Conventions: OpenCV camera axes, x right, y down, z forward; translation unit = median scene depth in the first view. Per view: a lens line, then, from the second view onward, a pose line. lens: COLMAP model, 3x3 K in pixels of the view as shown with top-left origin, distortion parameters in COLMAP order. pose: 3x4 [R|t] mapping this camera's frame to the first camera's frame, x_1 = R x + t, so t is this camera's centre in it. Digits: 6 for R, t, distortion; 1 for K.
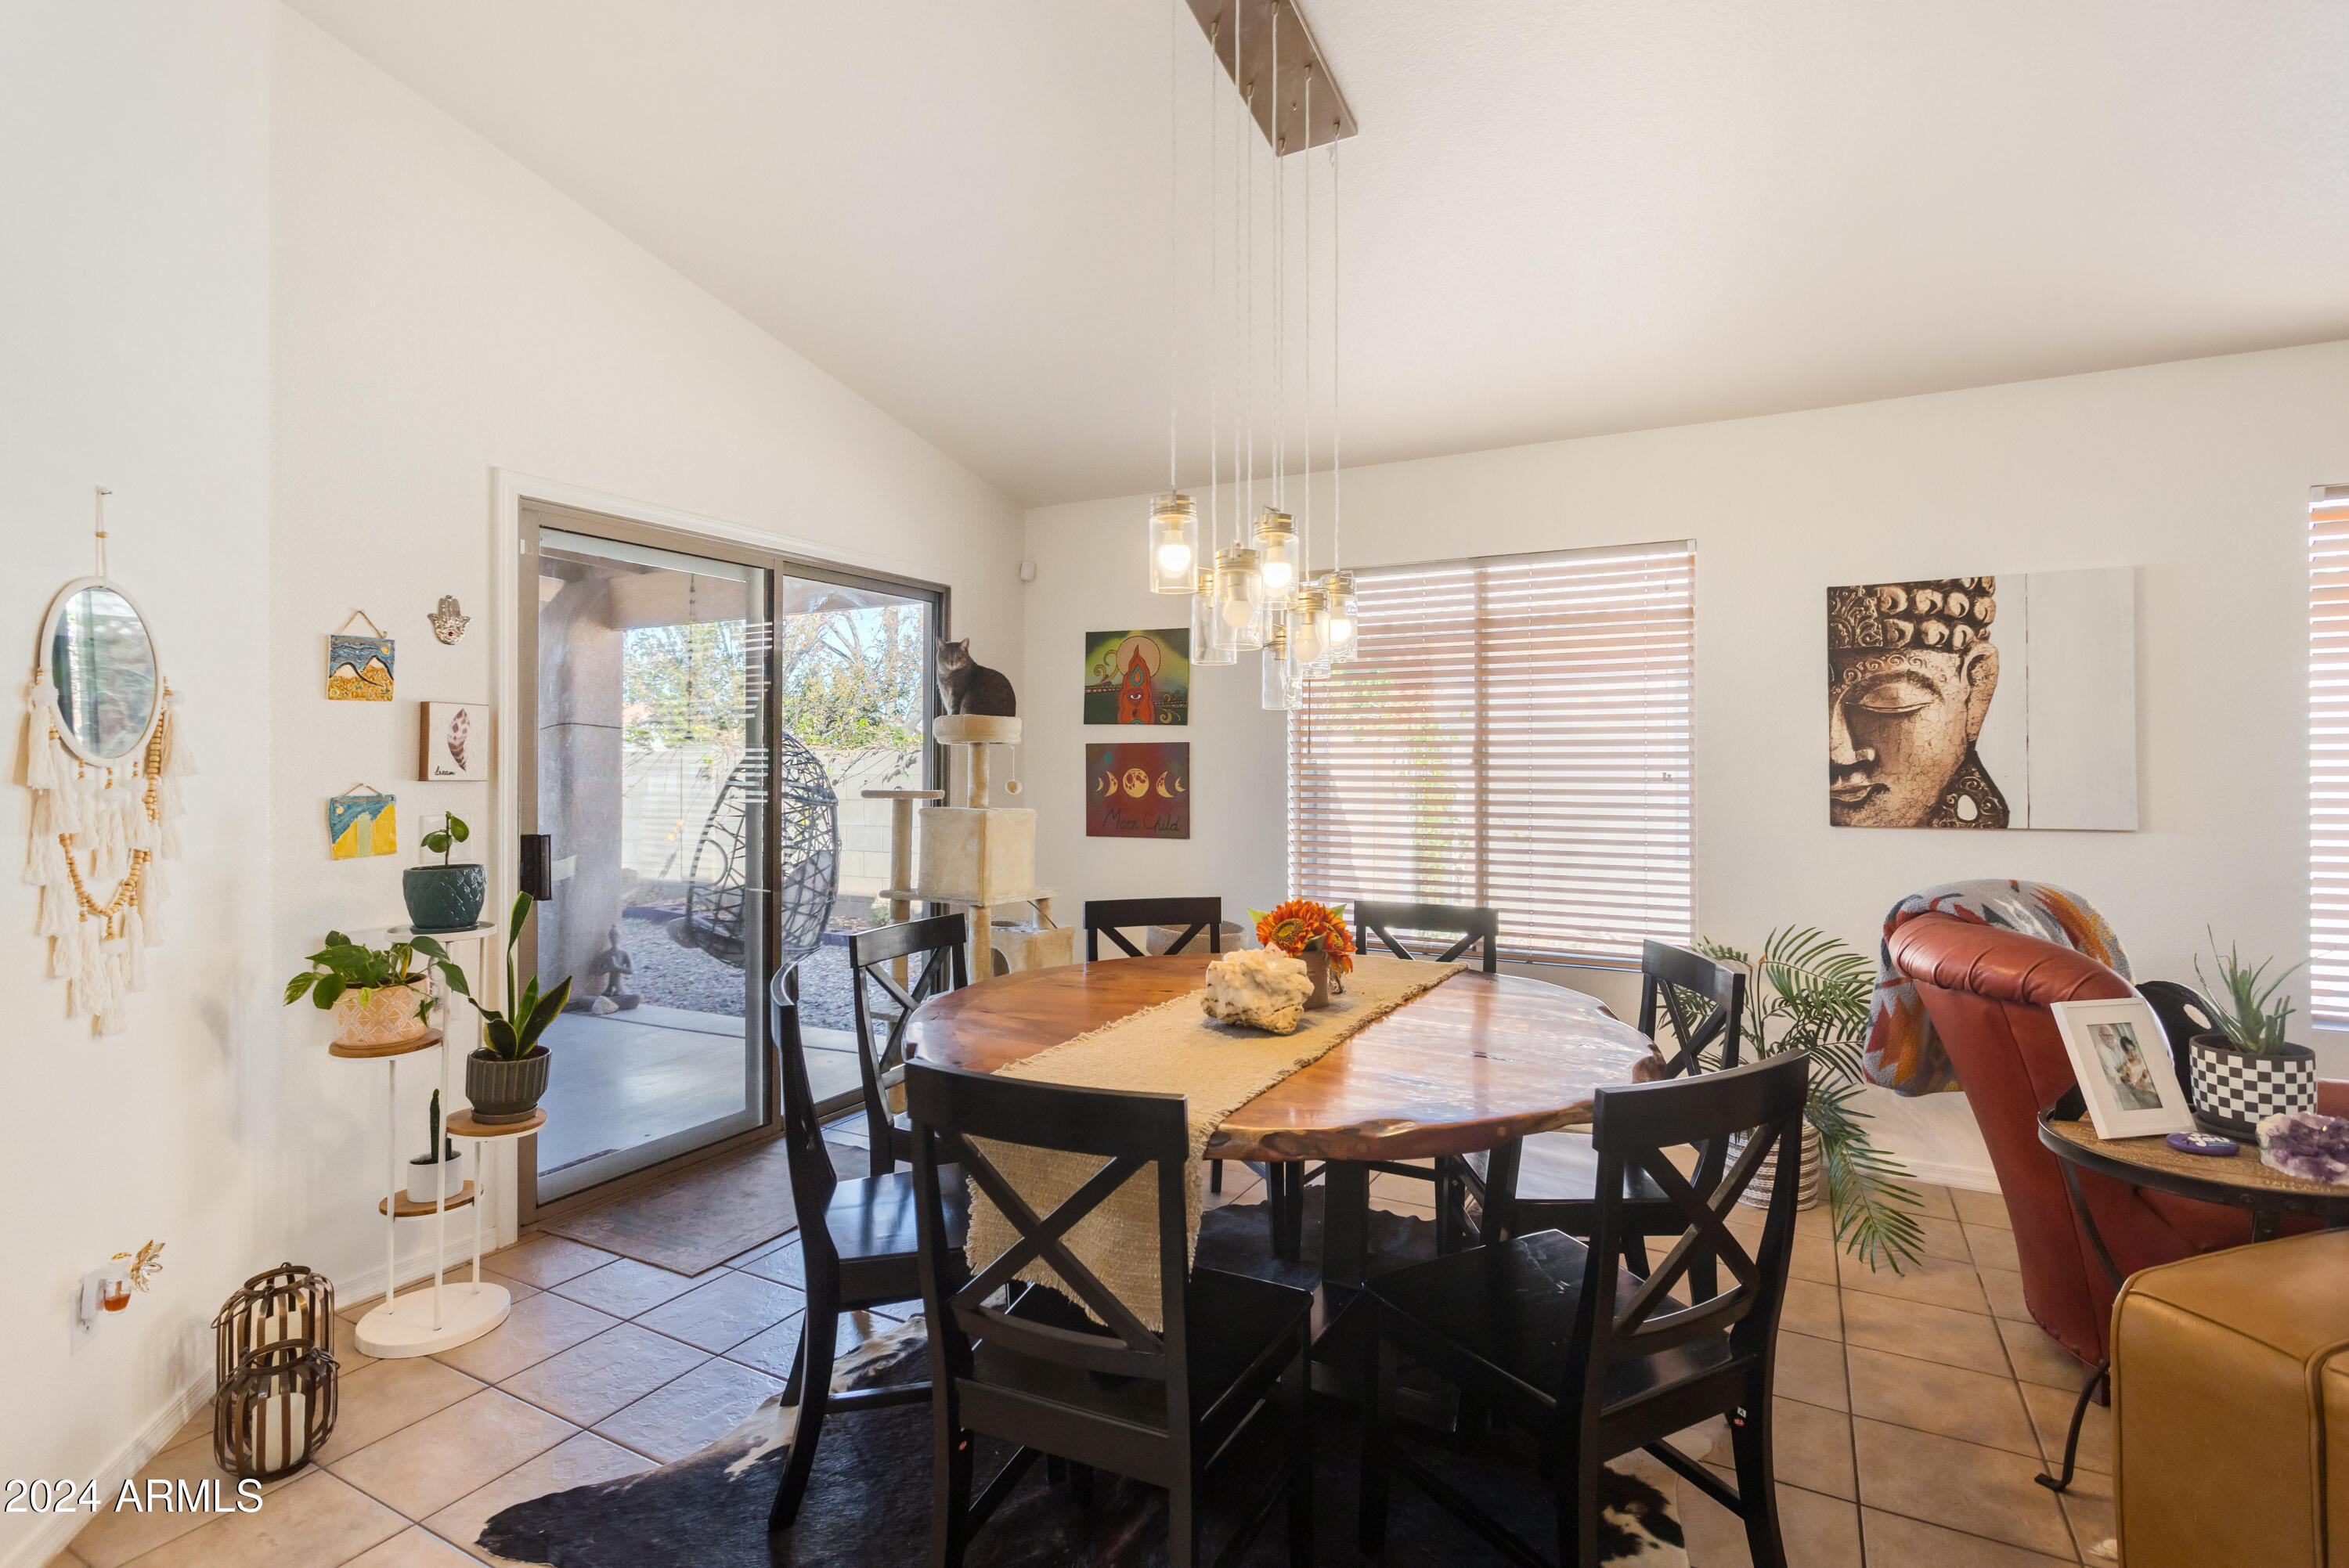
lens RADIAL K [[1128.7, 0, 1176.0], [0, 1128.7, 754.7], [0, 0, 1]] dist [0.002125, 0.002334]
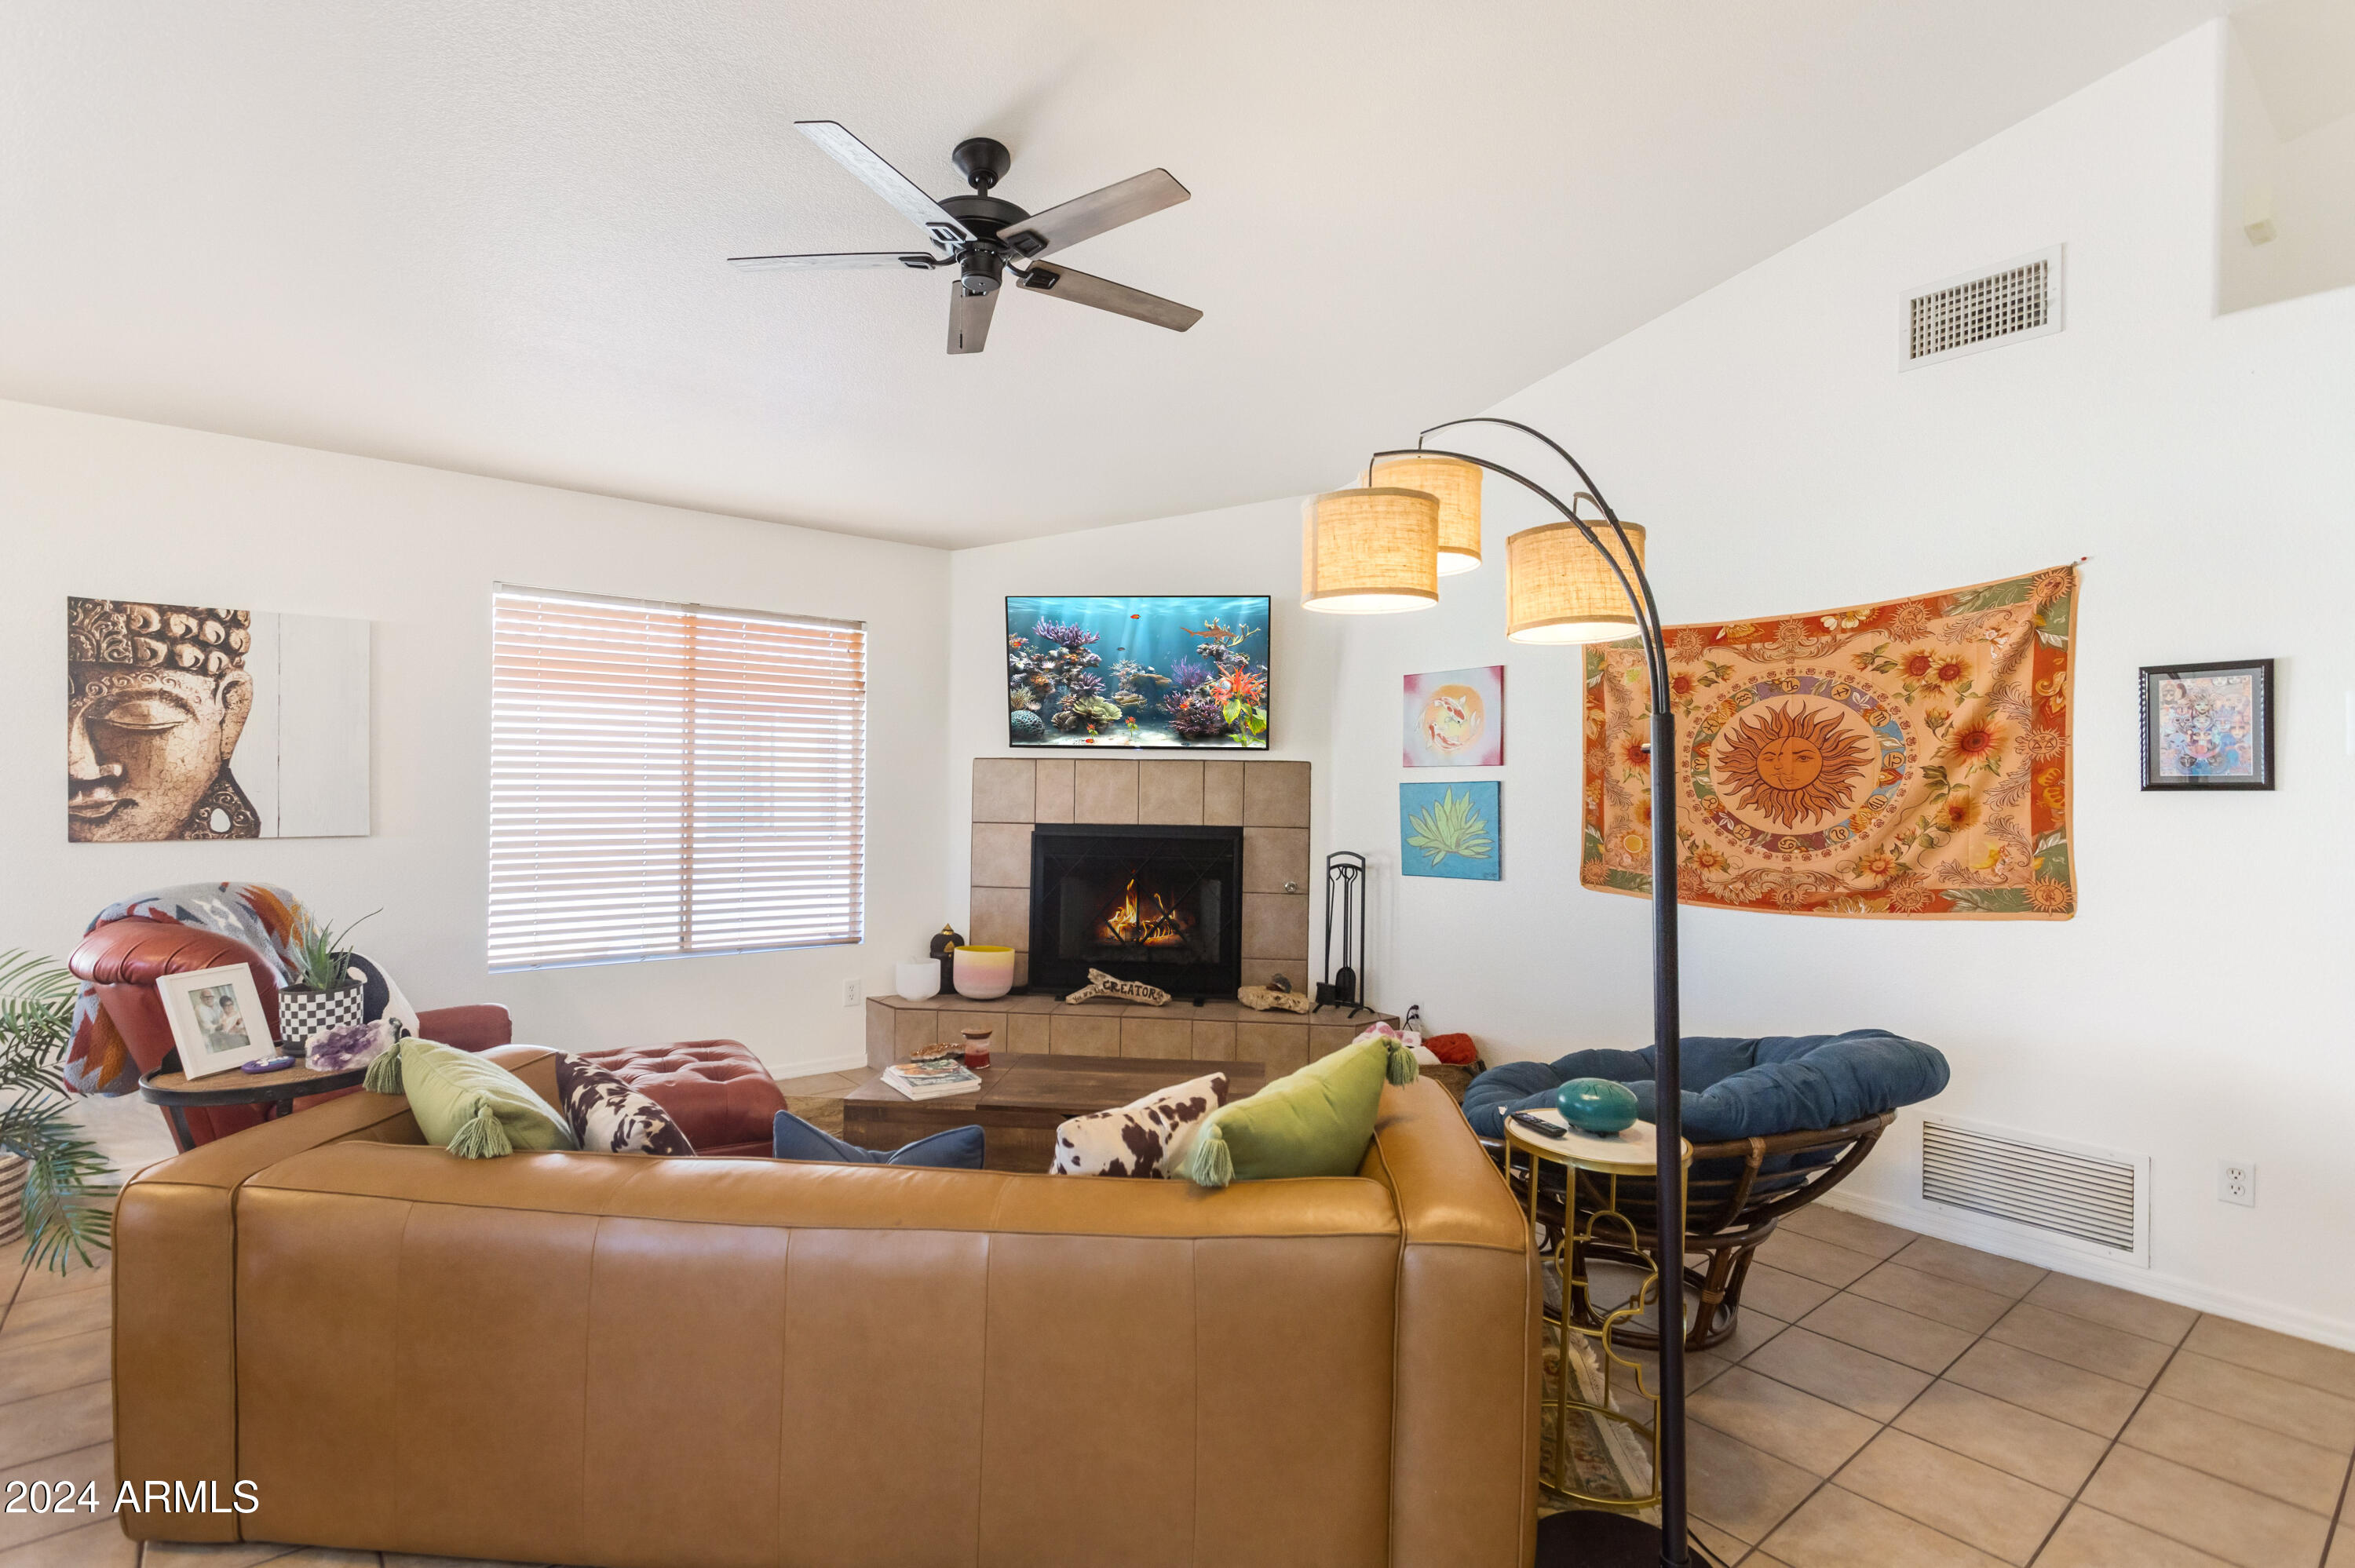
lens RADIAL K [[1131.6, 0, 1170.8], [0, 1131.6, 783.0], [0, 0, 1]] dist [0.002125, 0.002334]
pose [[0.376856, 0.006671, 0.926248, 0.032763], [-0.016343, 0.999866, -0.000552, -0.003148], [-0.926128, -0.014929, 0.376914, -0.255971]]
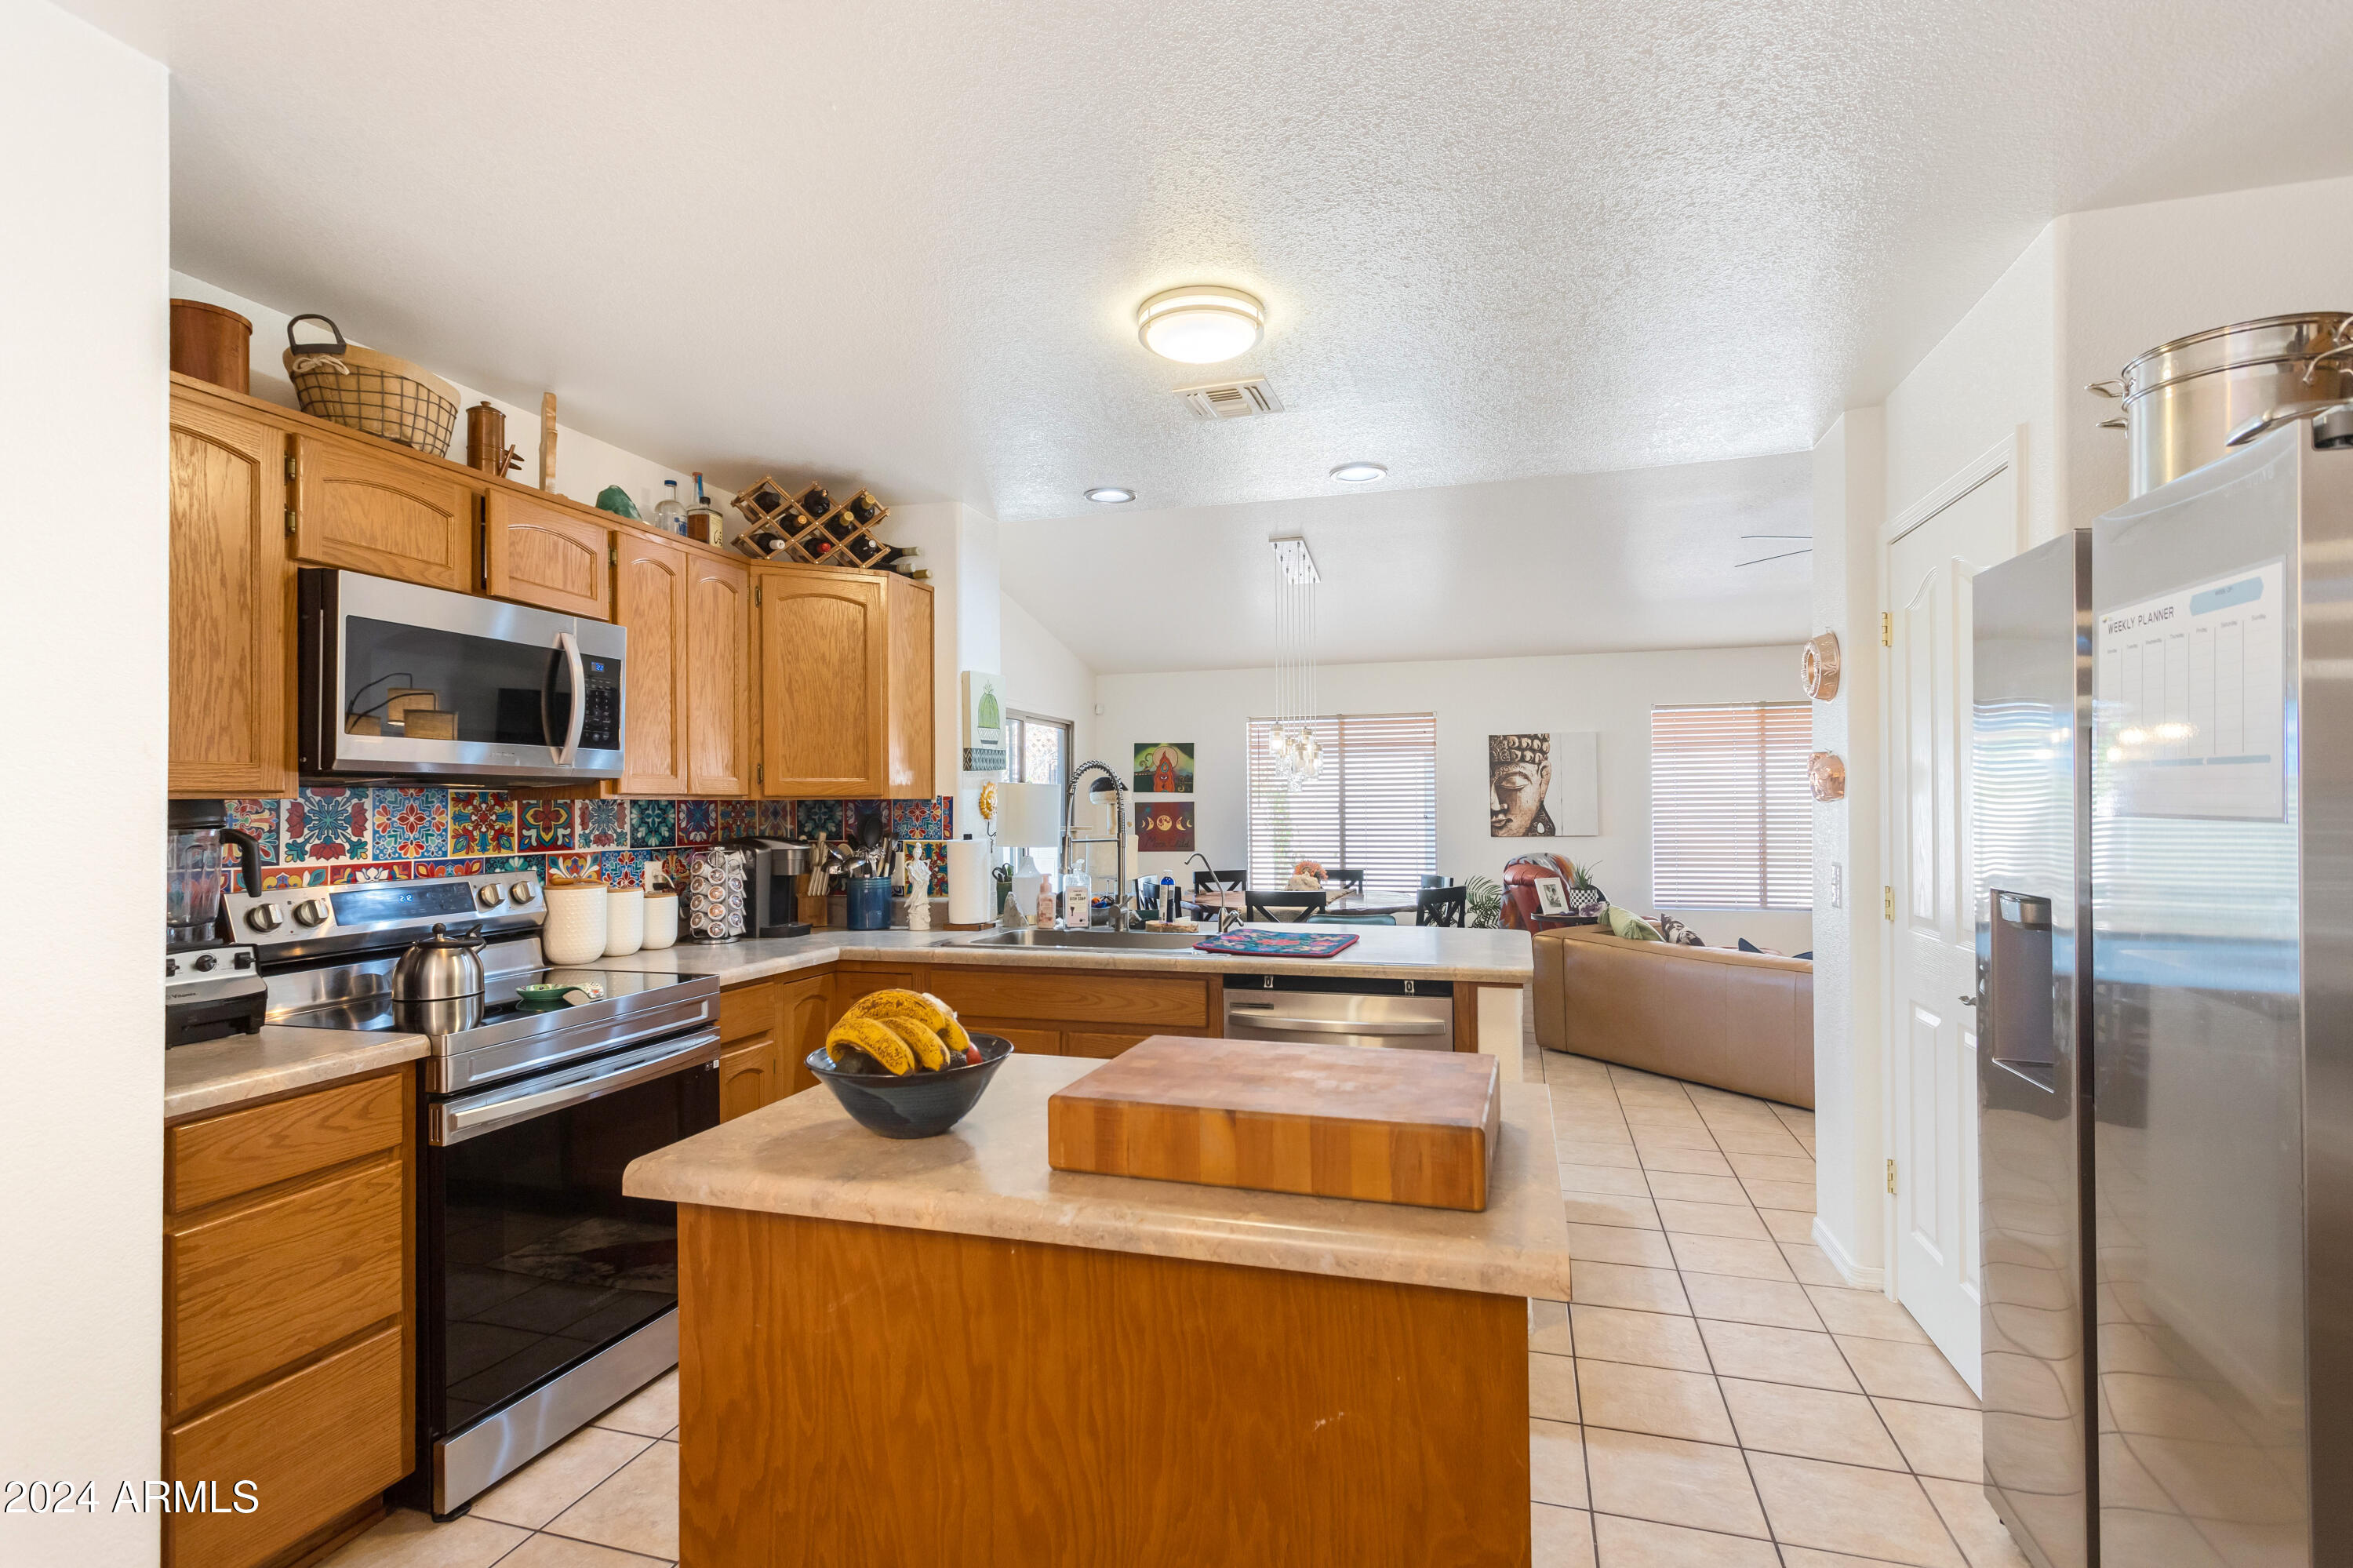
lens RADIAL K [[1130.8, 0, 1164.0], [0, 1130.8, 794.4], [0, 0, 1]] dist [0.002125, 0.002334]
pose [[0.980462, -0.004434, 0.196661, -0.573384], [0.006174, 0.999947, -0.008239, -0.010317], [-0.196614, 0.009292, 0.980437, -1.225090]]
